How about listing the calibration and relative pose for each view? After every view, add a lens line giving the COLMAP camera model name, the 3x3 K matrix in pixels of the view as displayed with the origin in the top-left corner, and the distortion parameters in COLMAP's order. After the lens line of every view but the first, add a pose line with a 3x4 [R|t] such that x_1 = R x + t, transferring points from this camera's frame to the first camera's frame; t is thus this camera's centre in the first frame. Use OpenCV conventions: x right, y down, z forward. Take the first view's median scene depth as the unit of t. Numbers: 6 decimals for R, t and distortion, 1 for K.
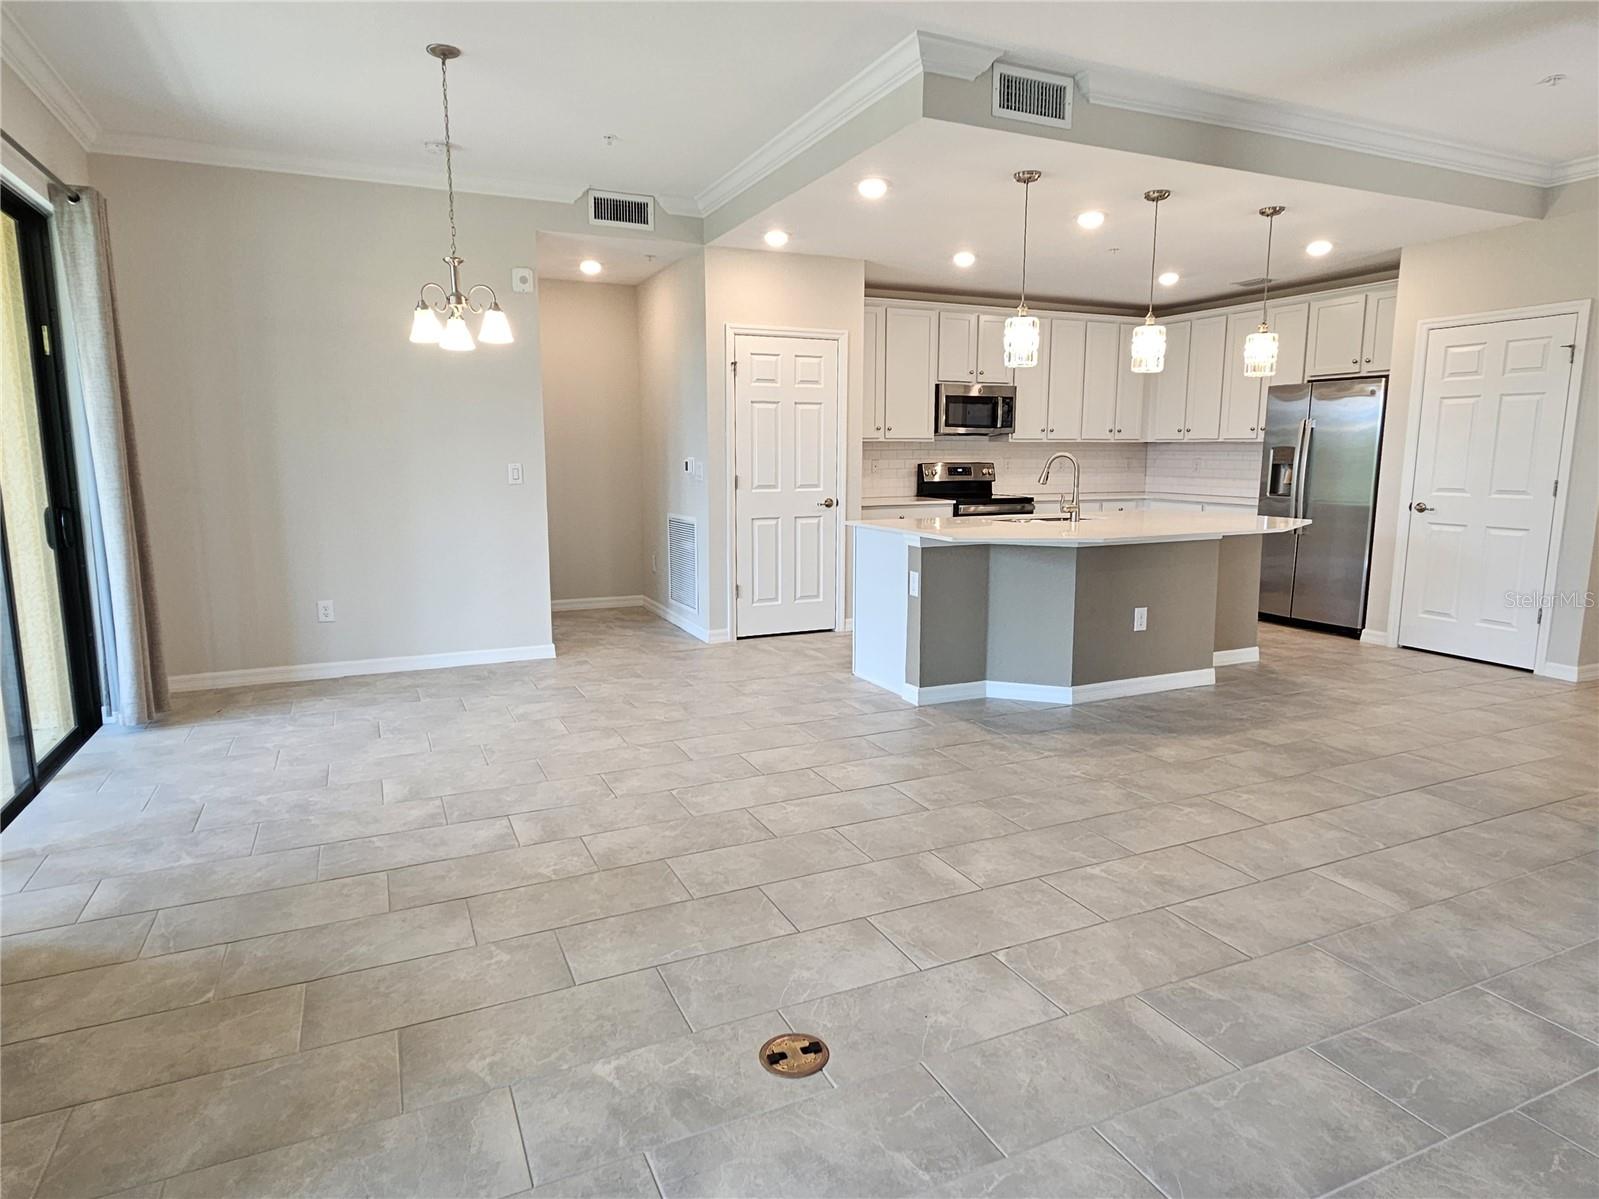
lens RADIAL K [[937.9, 0, 799.1], [0, 937.9, 596.8], [0, 0, 1]] dist [0.002889, -0.000769]
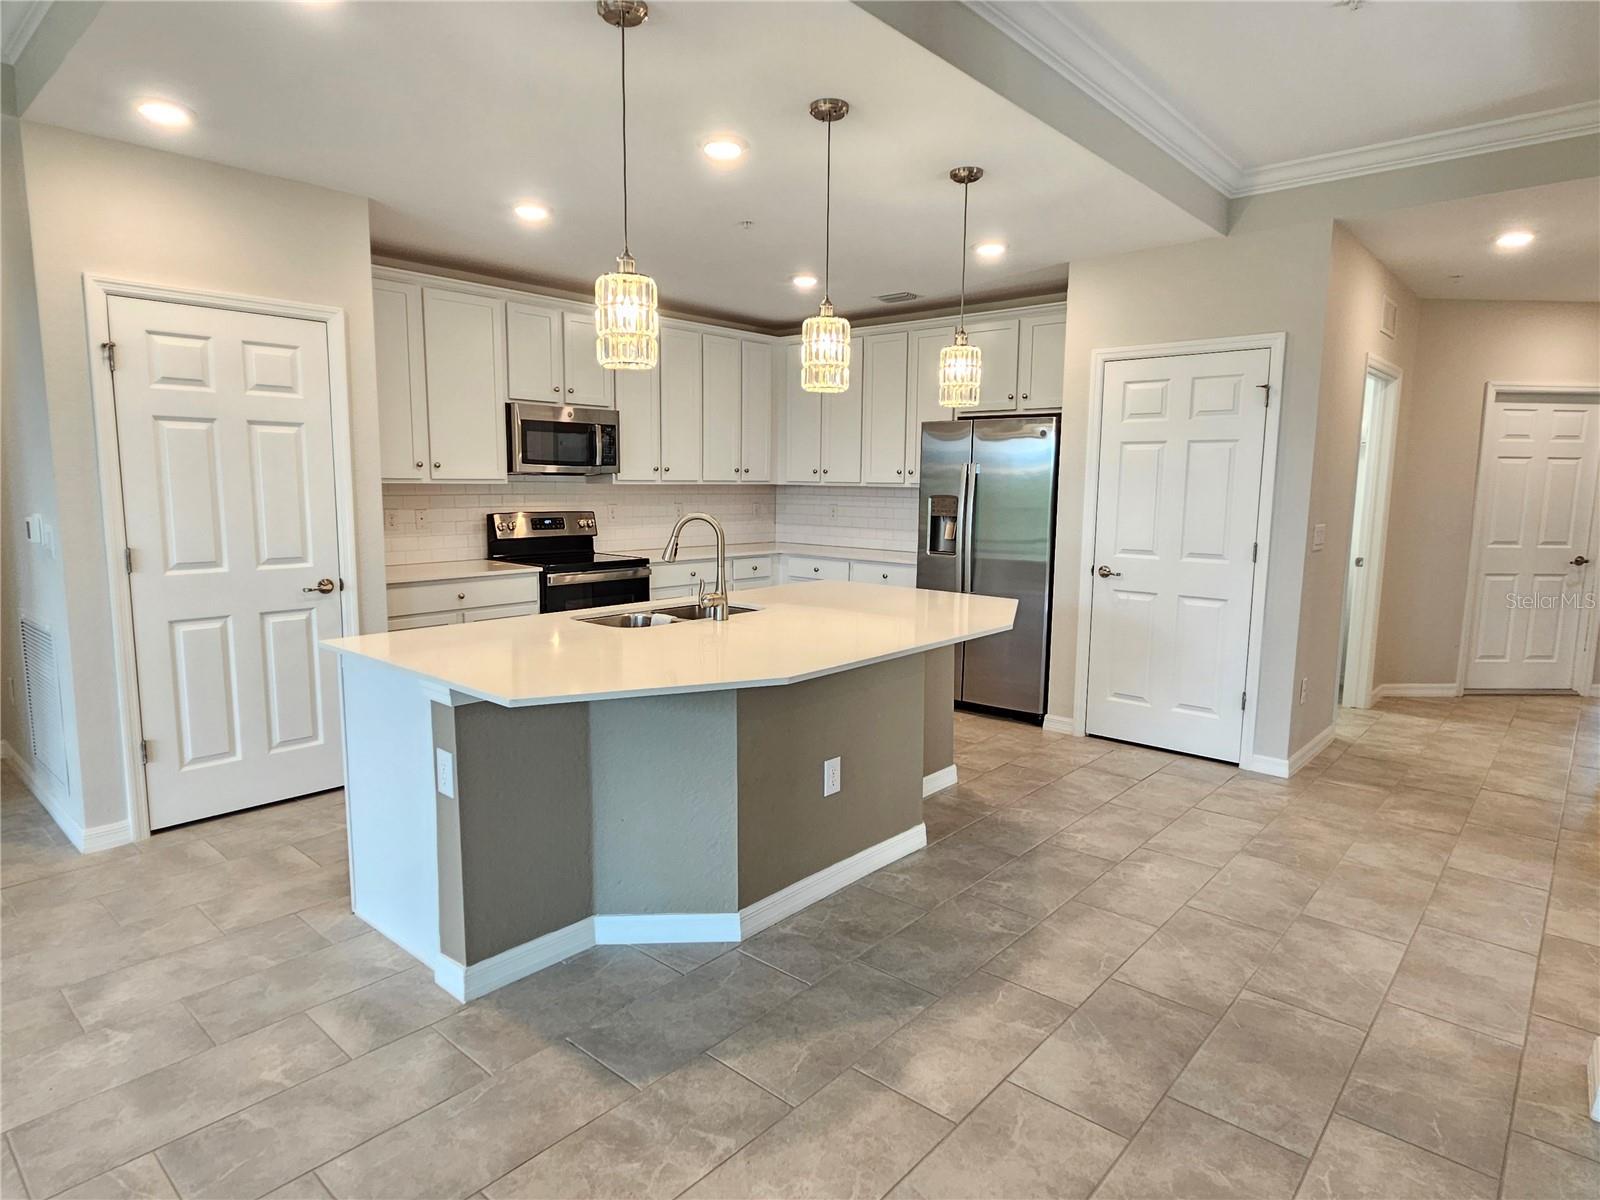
lens RADIAL K [[917.7, 0, 800.1], [0, 917.7, 598.4], [0, 0, 1]] dist [0.000061, -0.000285]
pose [[0.914289, -0.042465, 0.402830, 0.095615], [0.052335, 0.998538, -0.013520, -0.088082], [-0.401667, 0.033443, 0.915175, 0.424967]]
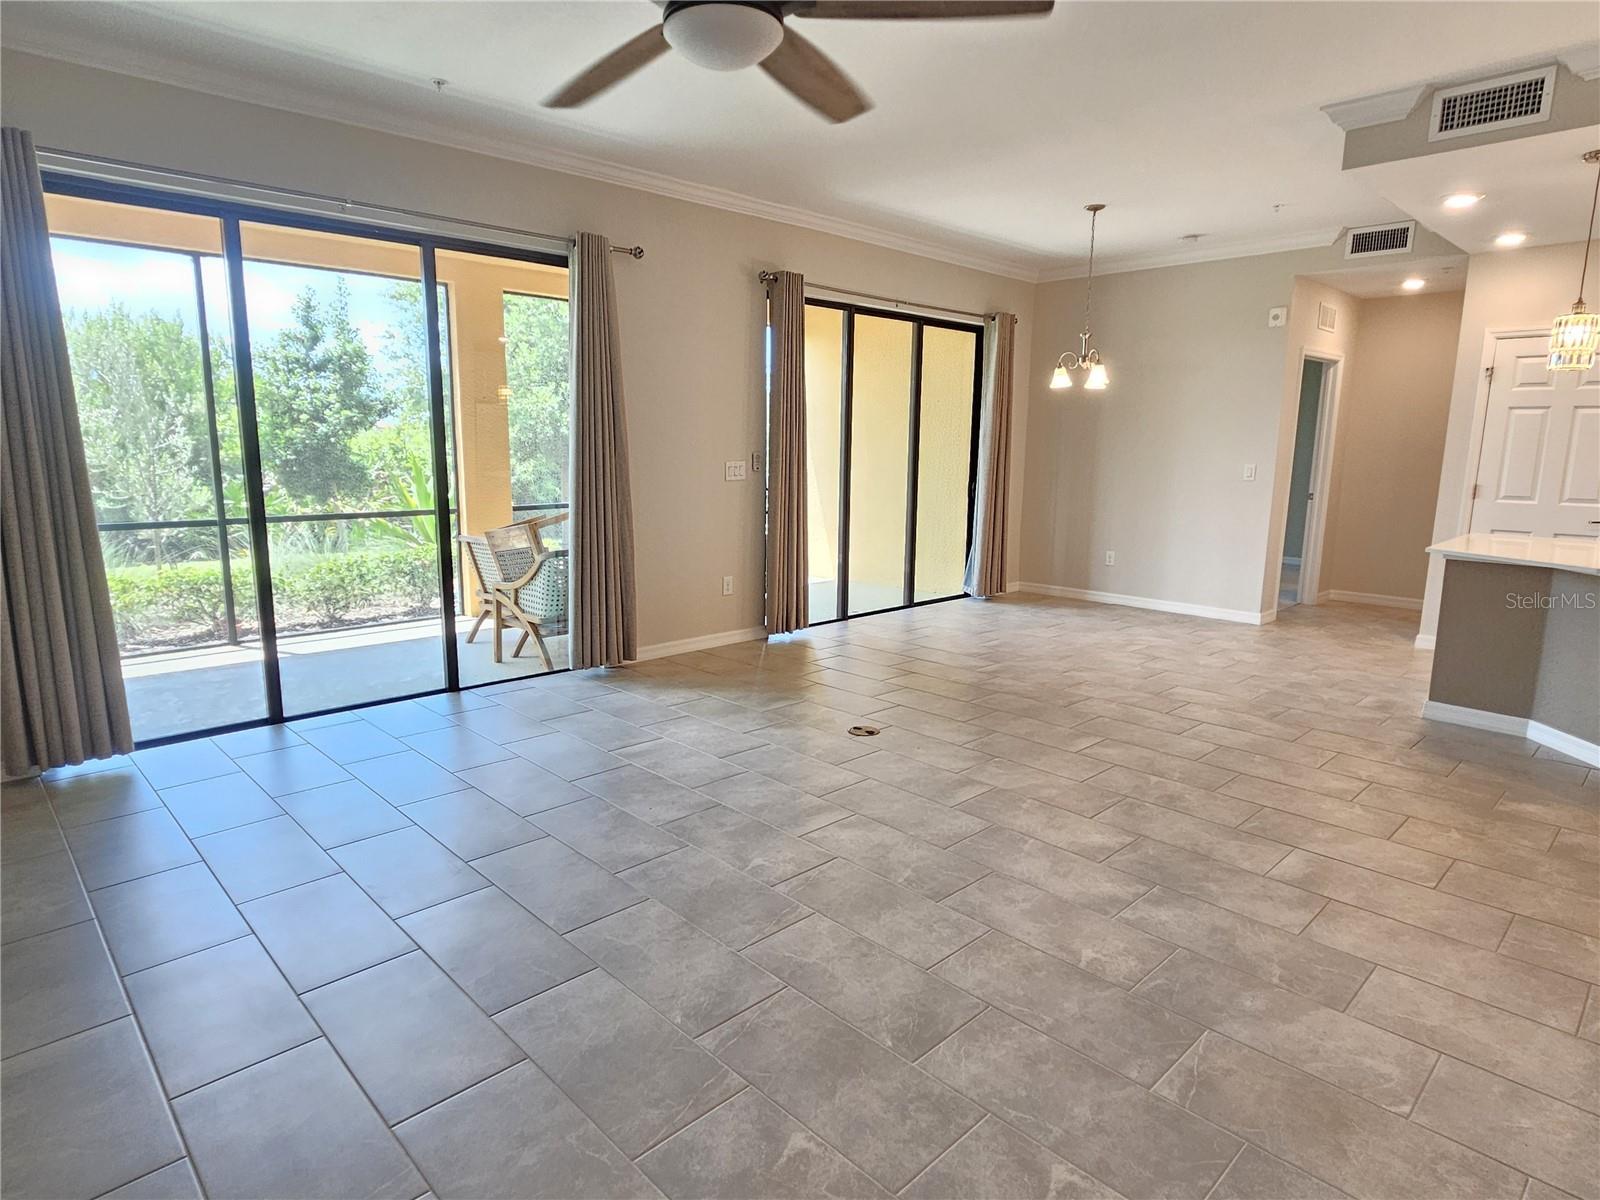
lens RADIAL K [[913.6, 0, 802.4], [0, 913.6, 598.5], [0, 0, 1]] dist [-0.002213, 0.002383]
pose [[0.333832, 0.164569, -0.928156, 0.743851], [-0.158466, 0.980427, 0.116841, -0.015606], [0.929217, 0.108076, 0.353377, 0.032974]]
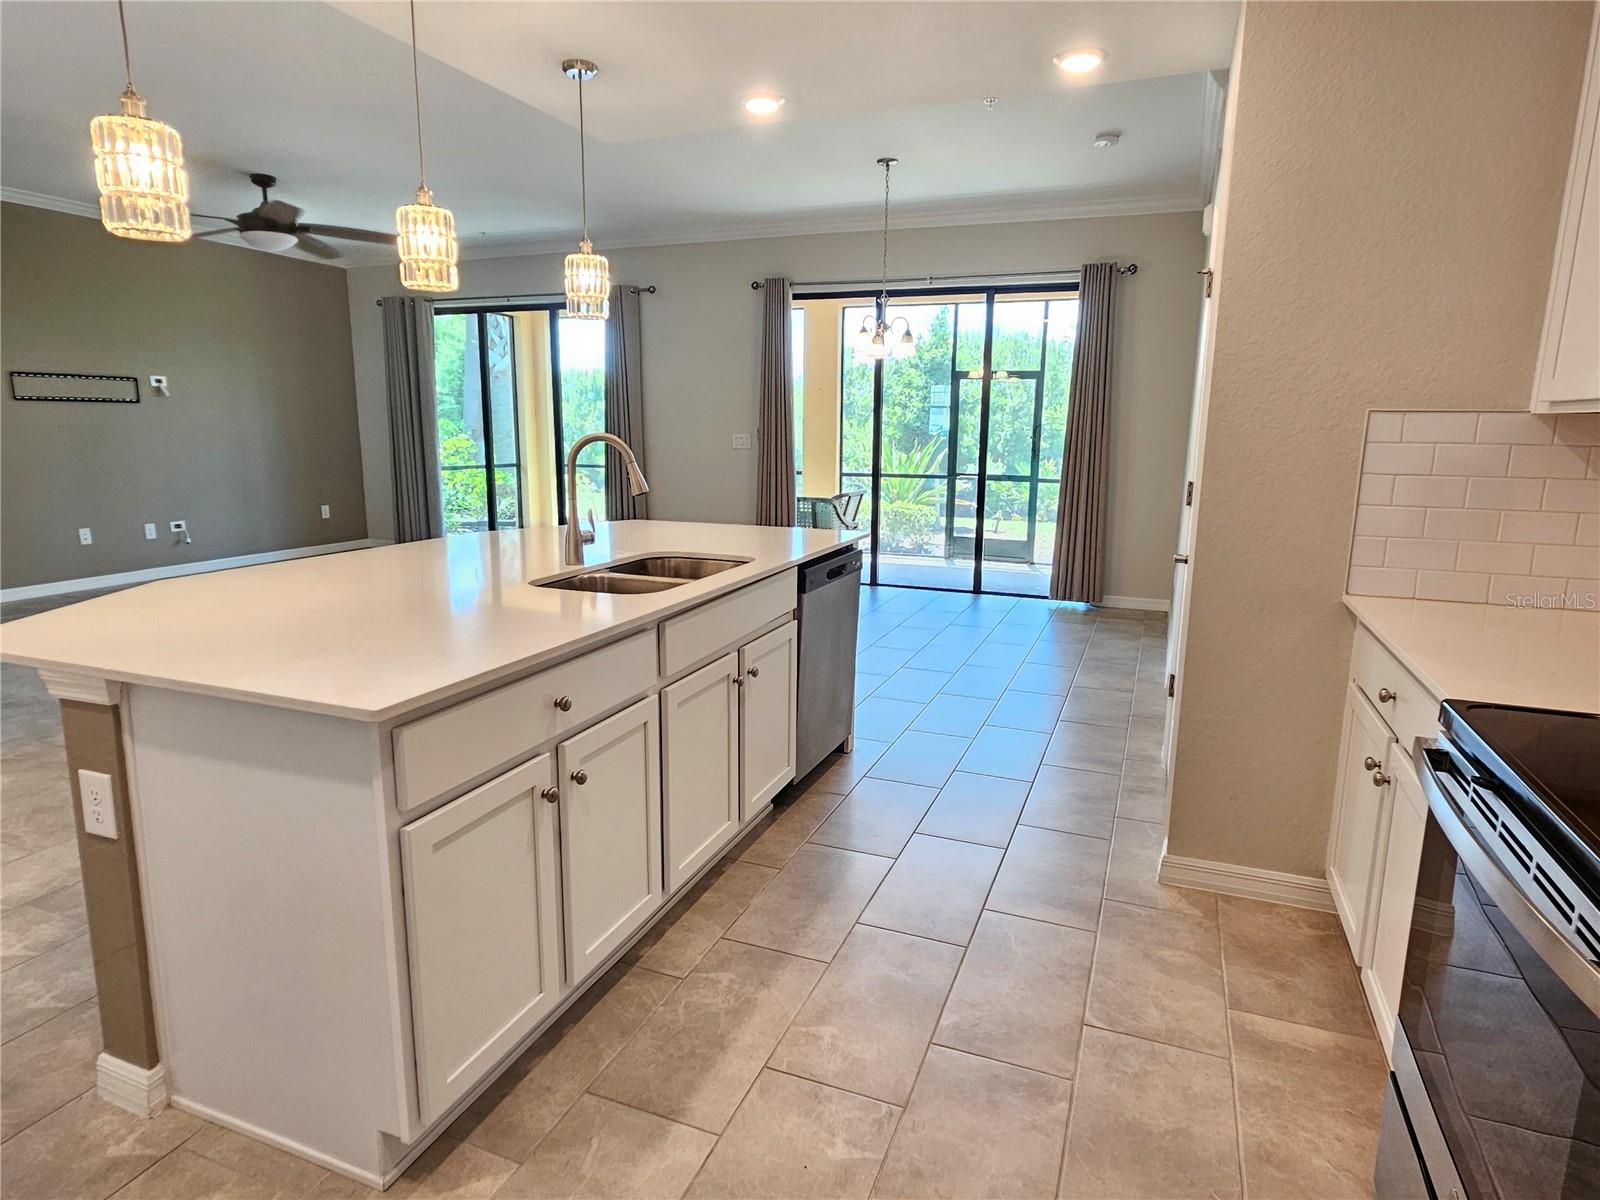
lens RADIAL K [[913.6, 0, 802.4], [0, 913.6, 598.5], [0, 0, 1]] dist [-0.002213, 0.002383]
pose [[-0.723649, 0.121950, -0.679309, 0.579005], [-0.119830, 0.947116, 0.297678, -0.242039], [0.679686, 0.296817, -0.670766, 1.518220]]
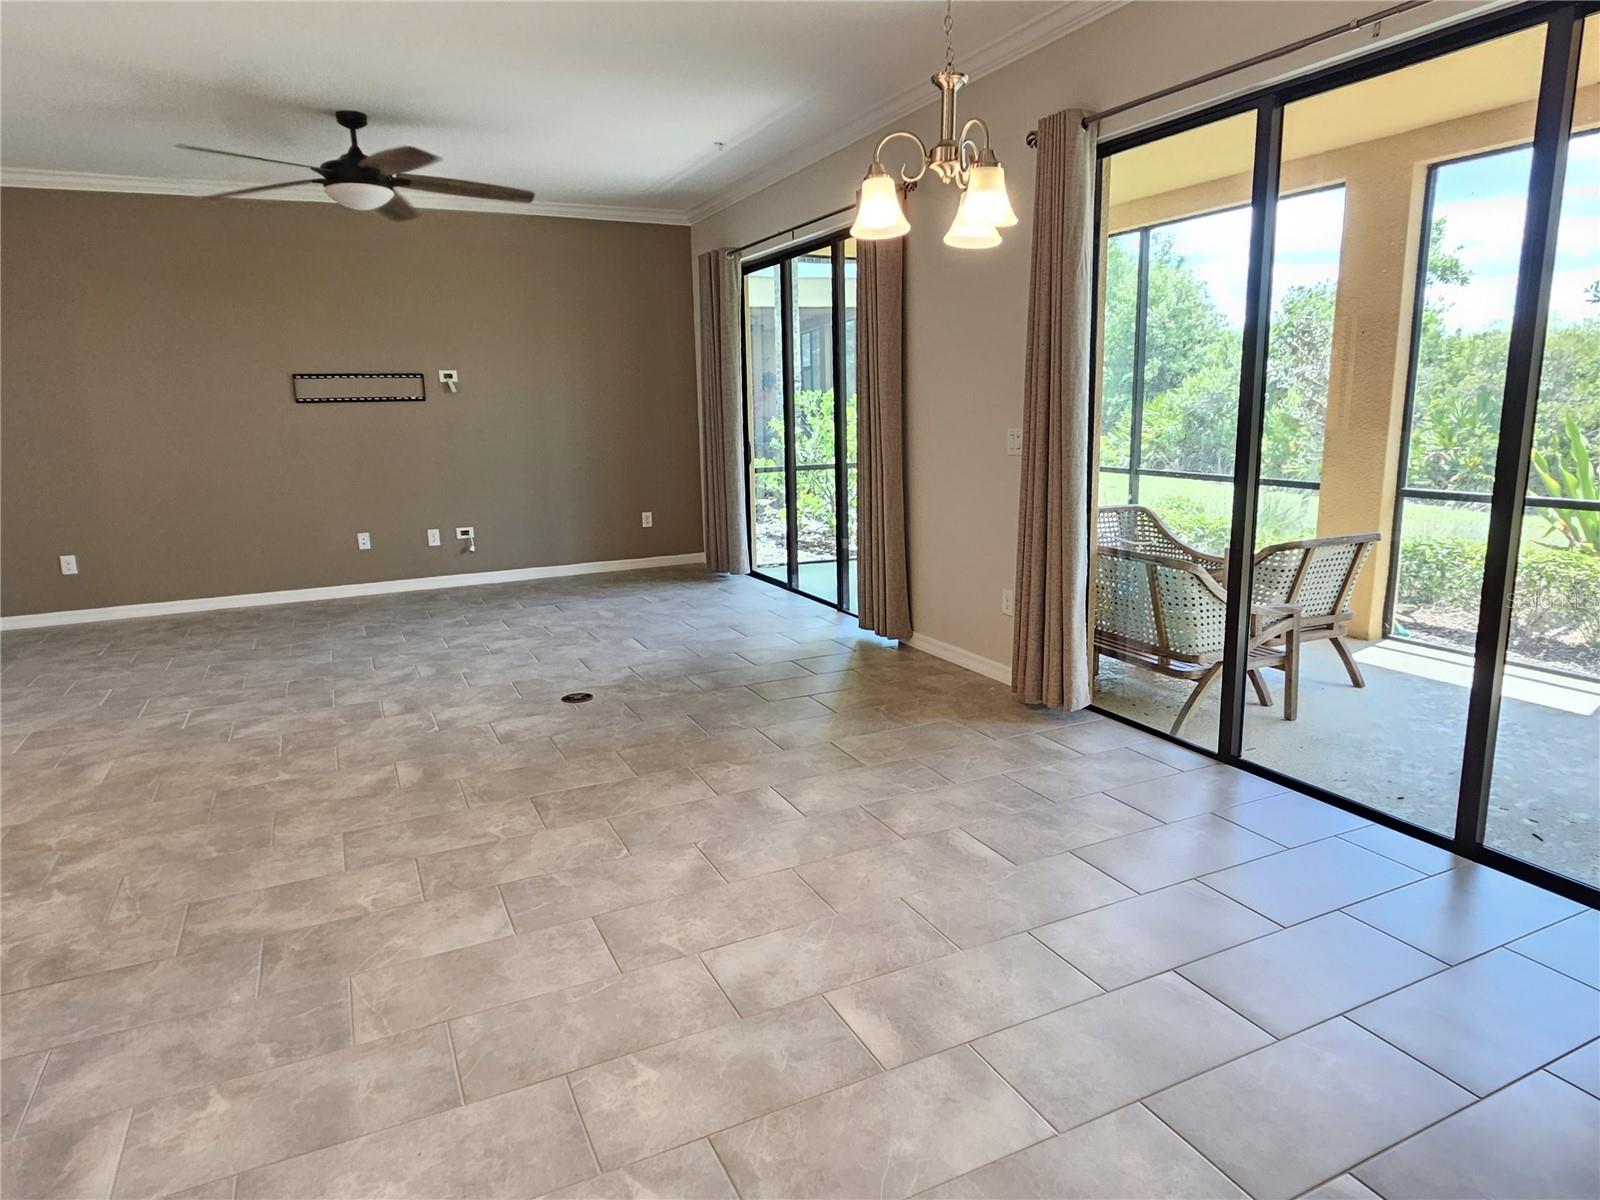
lens RADIAL K [[982.2, 0, 803.3], [0, 982.2, 599.5], [0, 0, 1]] dist [0.004157, -0.001400]
pose [[-0.999546, 0.024620, -0.017351, -0.197370], [0.016896, 0.935219, 0.353666, -0.208685], [0.024934, 0.353212, -0.935211, 1.221490]]
